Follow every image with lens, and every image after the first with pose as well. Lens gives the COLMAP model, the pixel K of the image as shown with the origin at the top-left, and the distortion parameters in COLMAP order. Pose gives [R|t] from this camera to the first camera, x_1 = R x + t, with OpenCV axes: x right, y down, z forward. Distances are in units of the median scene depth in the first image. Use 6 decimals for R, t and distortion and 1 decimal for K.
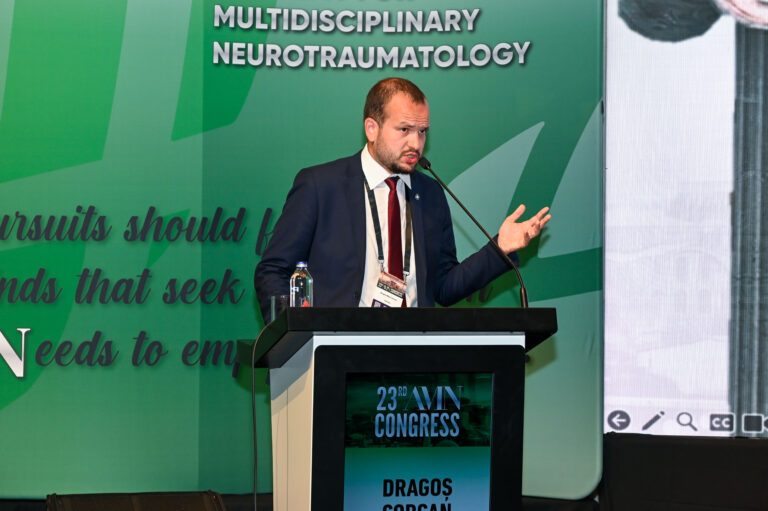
lens RADIAL K [[2136.6, 0, 364.8], [0, 2136.6, 253.3], [0, 0, 1]] dist [-0.019105, -0.117275]
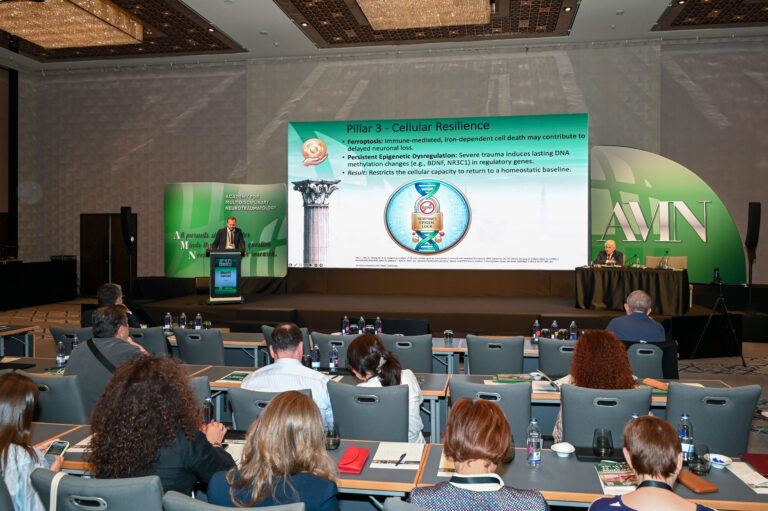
lens RADIAL K [[545.4, 0, 403.7], [0, 545.4, 235.0], [0, 0, 1]] dist [-0.002778, 0.004417]
pose [[0.998985, -0.008545, 0.044227, 0.384497], [0.008059, 0.999905, 0.011139, -0.027049], [-0.044317, -0.010771, 0.998959, -0.643575]]
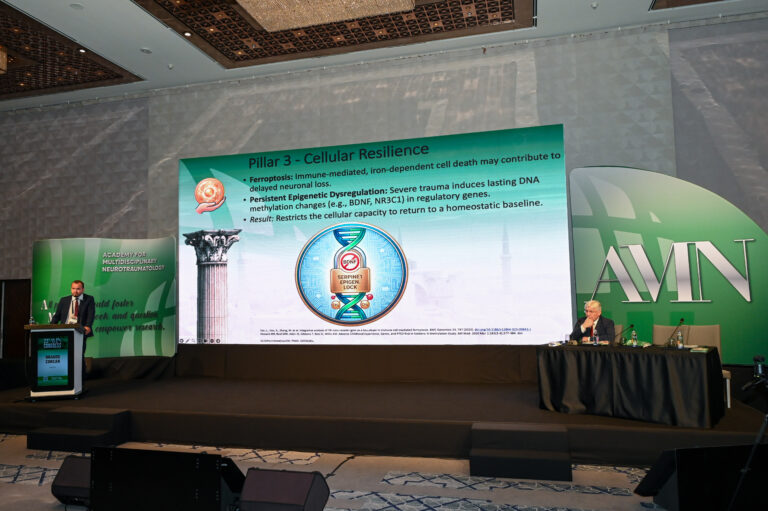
lens RADIAL K [[563.3, 0, 366.2], [0, 563.3, 252.8], [0, 0, 1]] dist [-0.001775, 0.002370]
pose [[0.997102, -0.034464, -0.067820, 0.638087], [0.029981, 0.997366, -0.066054, -0.026236], [0.069917, 0.063829, 0.995509, -0.281575]]
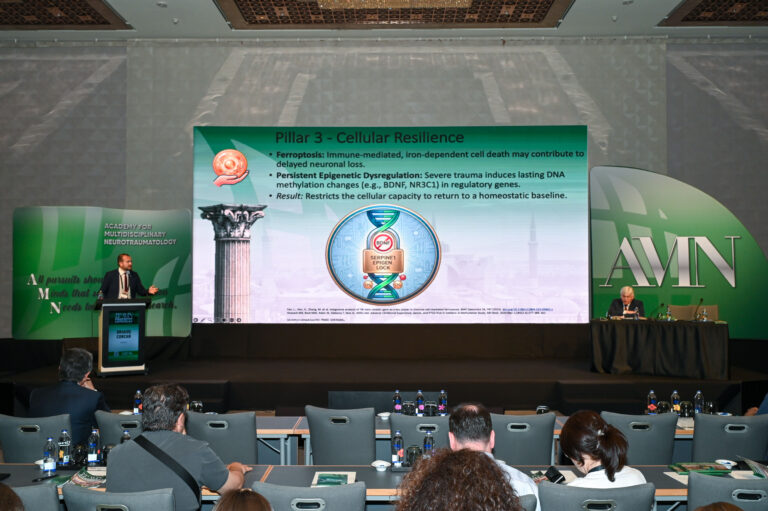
lens RADIAL K [[711.5, 0, 366.4], [0, 711.5, 254.8], [0, 0, 1]] dist [0.022421, -0.004431]
pose [[0.984001, -0.003830, 0.178121, 0.208615], [0.007691, 0.999750, -0.020994, -0.029285], [-0.177996, 0.022028, 0.983785, -0.606013]]
